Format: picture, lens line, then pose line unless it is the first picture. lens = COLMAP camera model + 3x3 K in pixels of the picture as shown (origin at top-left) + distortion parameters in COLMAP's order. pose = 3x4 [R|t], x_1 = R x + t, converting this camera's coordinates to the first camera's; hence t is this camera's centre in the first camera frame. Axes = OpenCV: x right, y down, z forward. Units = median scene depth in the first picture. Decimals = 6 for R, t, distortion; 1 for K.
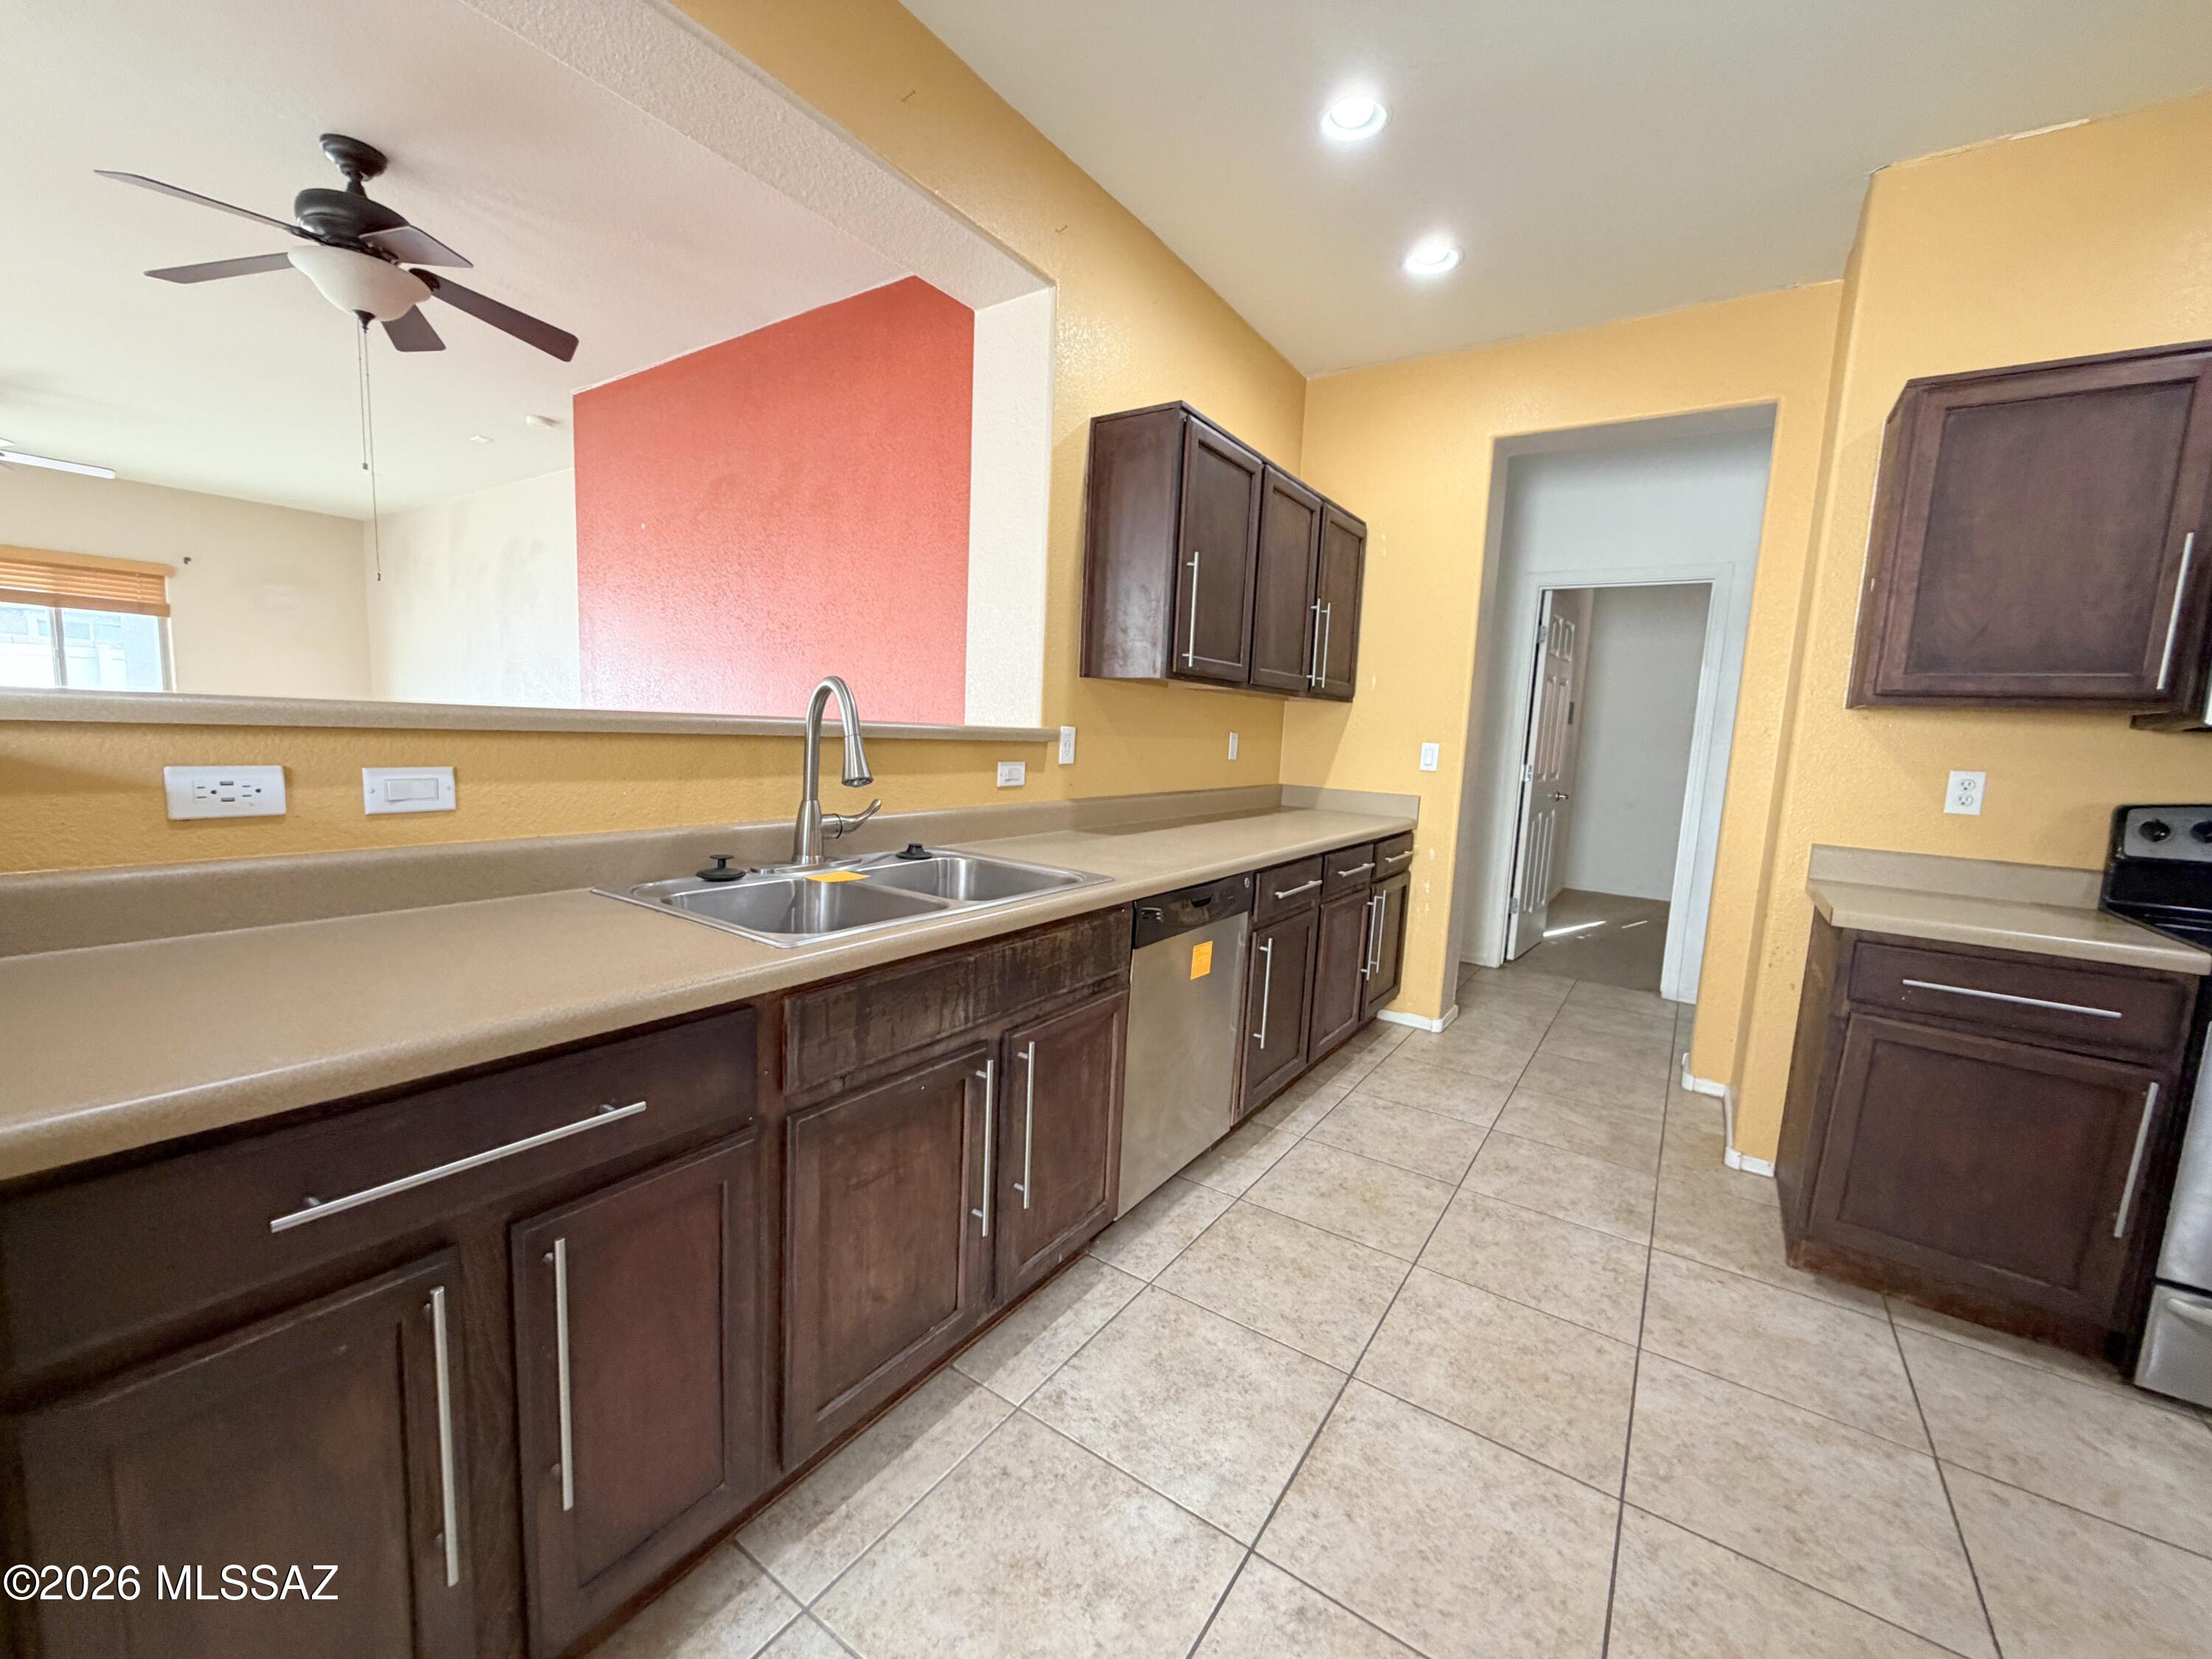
lens RADIAL K [[888.6, 0, 1106.0], [0, 888.6, 829.5], [0, 0, 1]] dist [0.000027, -0.000123]
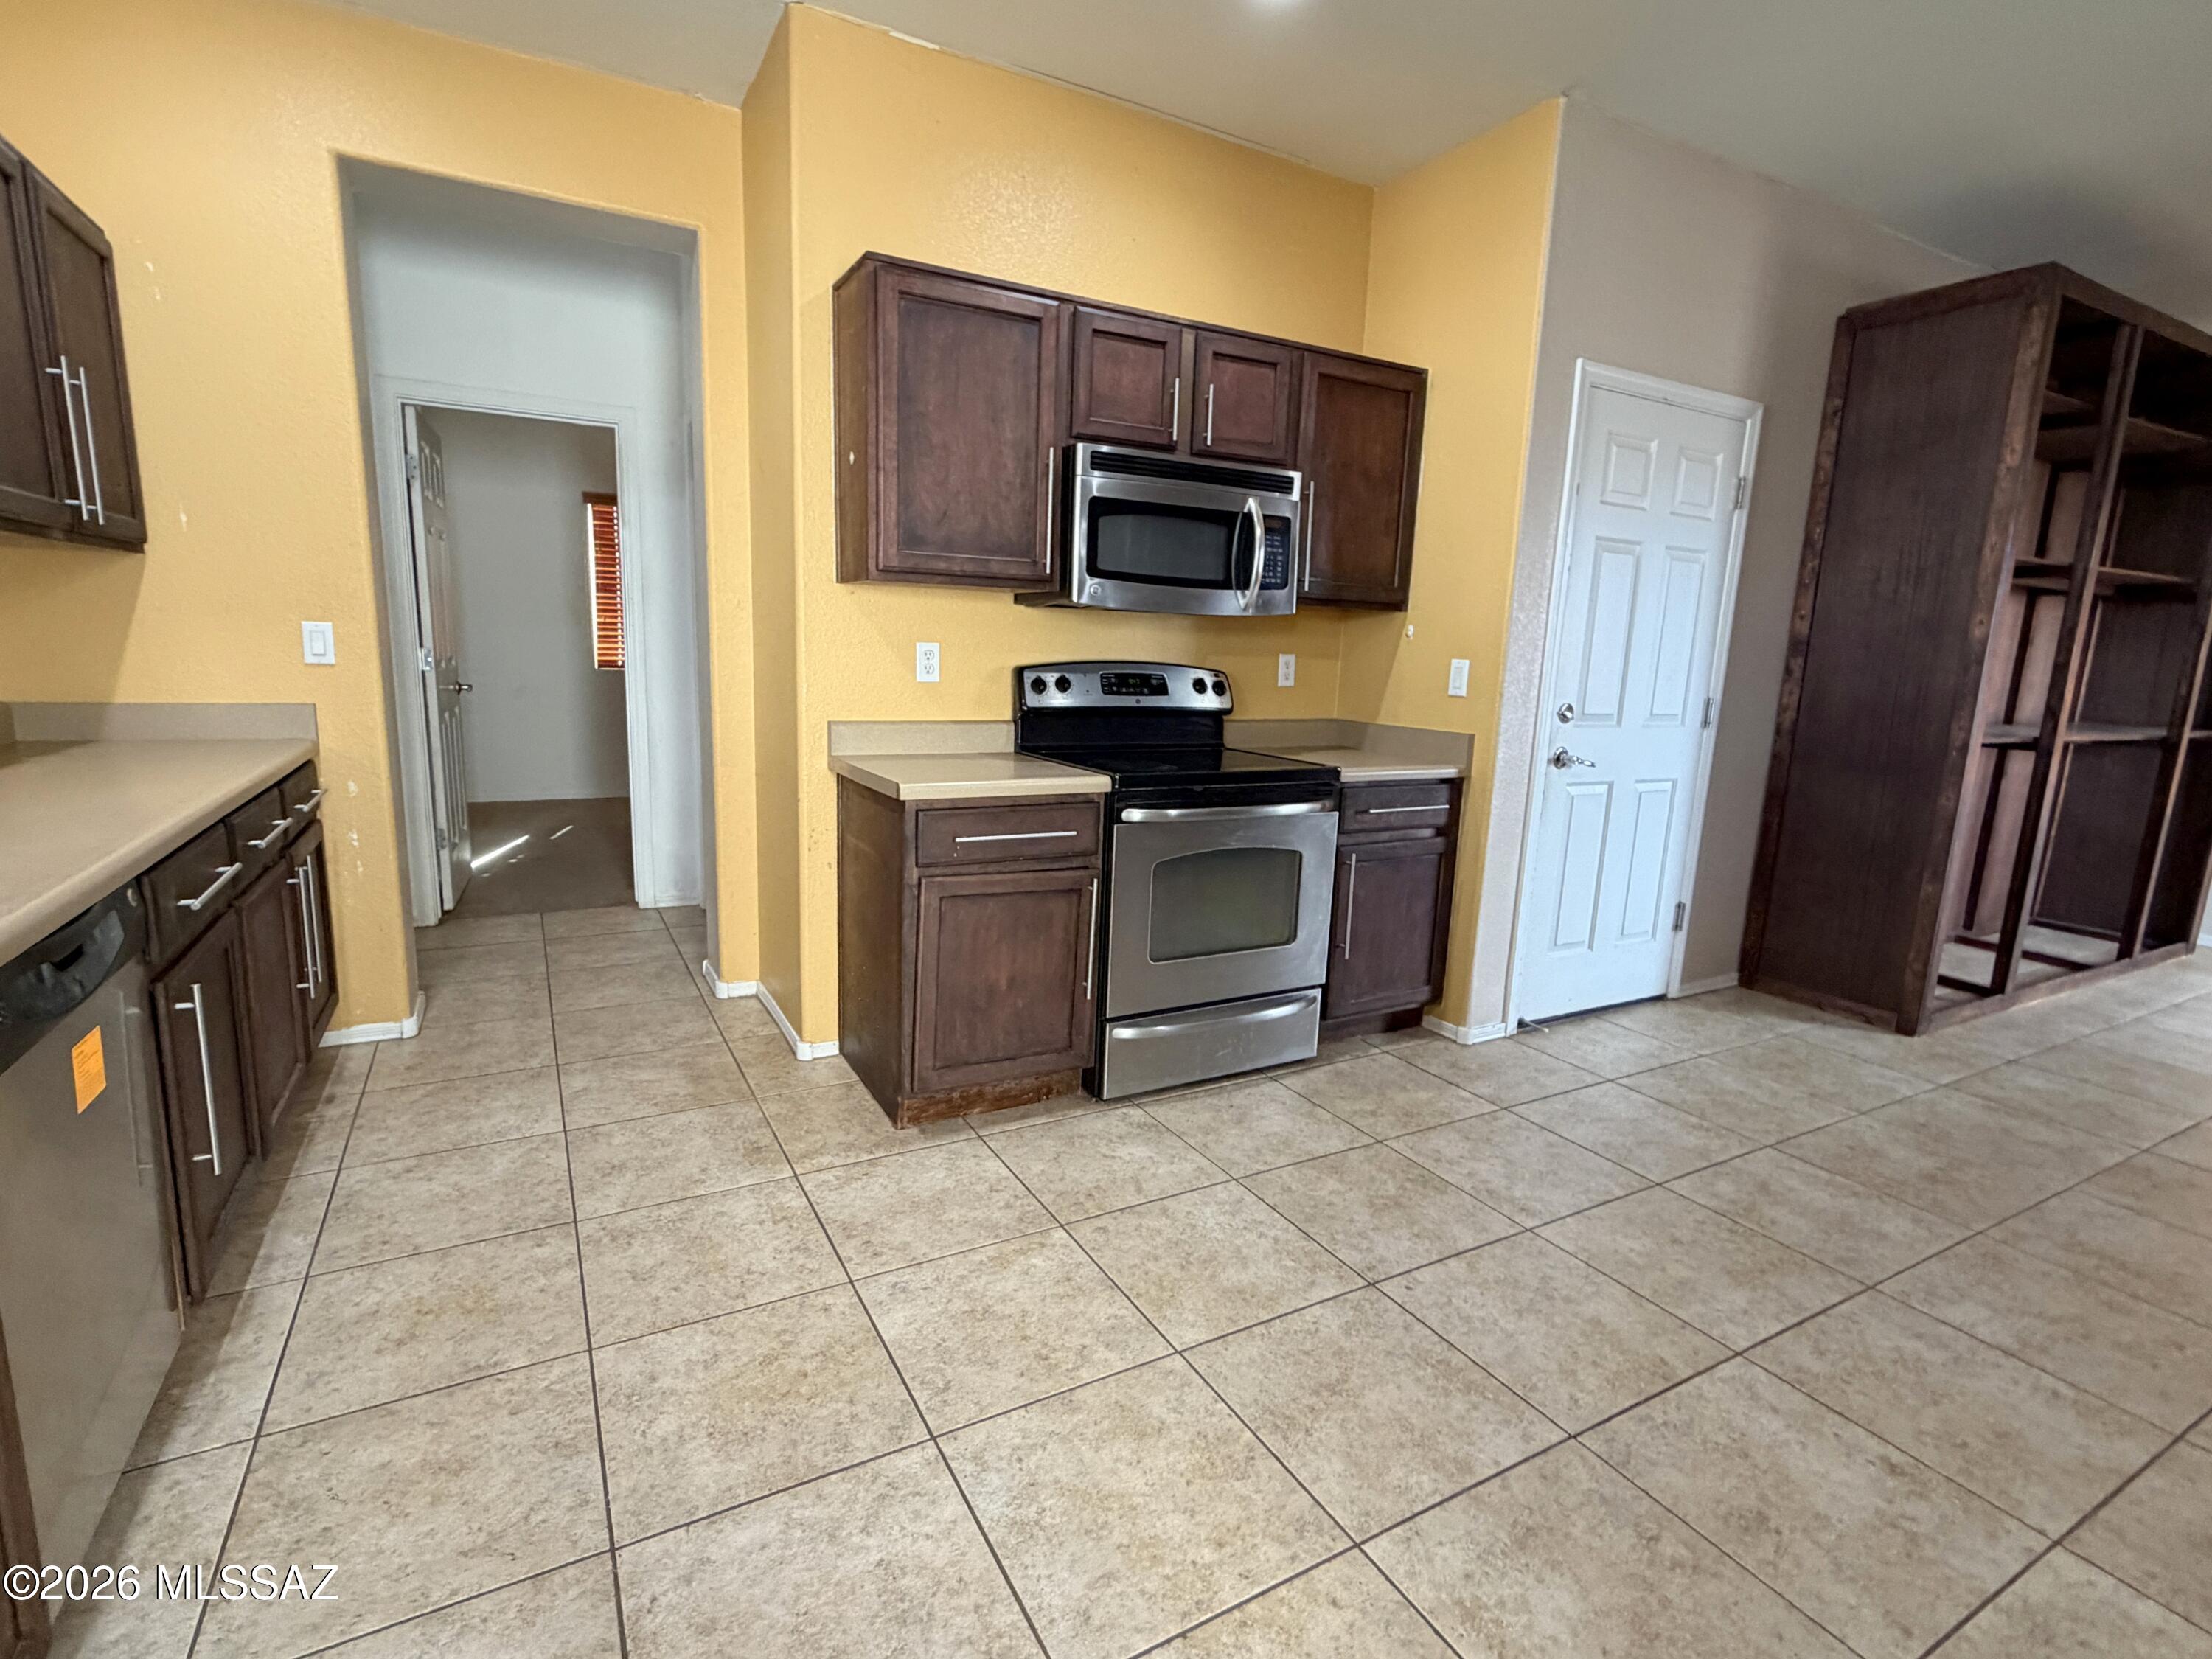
lens RADIAL K [[1049.6, 0, 1106.0], [0, 1049.6, 829.5], [0, 0, 1]] dist [-0.001654, 0.000508]
pose [[0.452169, -0.186624, 0.872189, -0.115380], [0.092462, 0.982404, 0.162272, -0.027607], [-0.887127, 0.007269, 0.461469, 0.193597]]
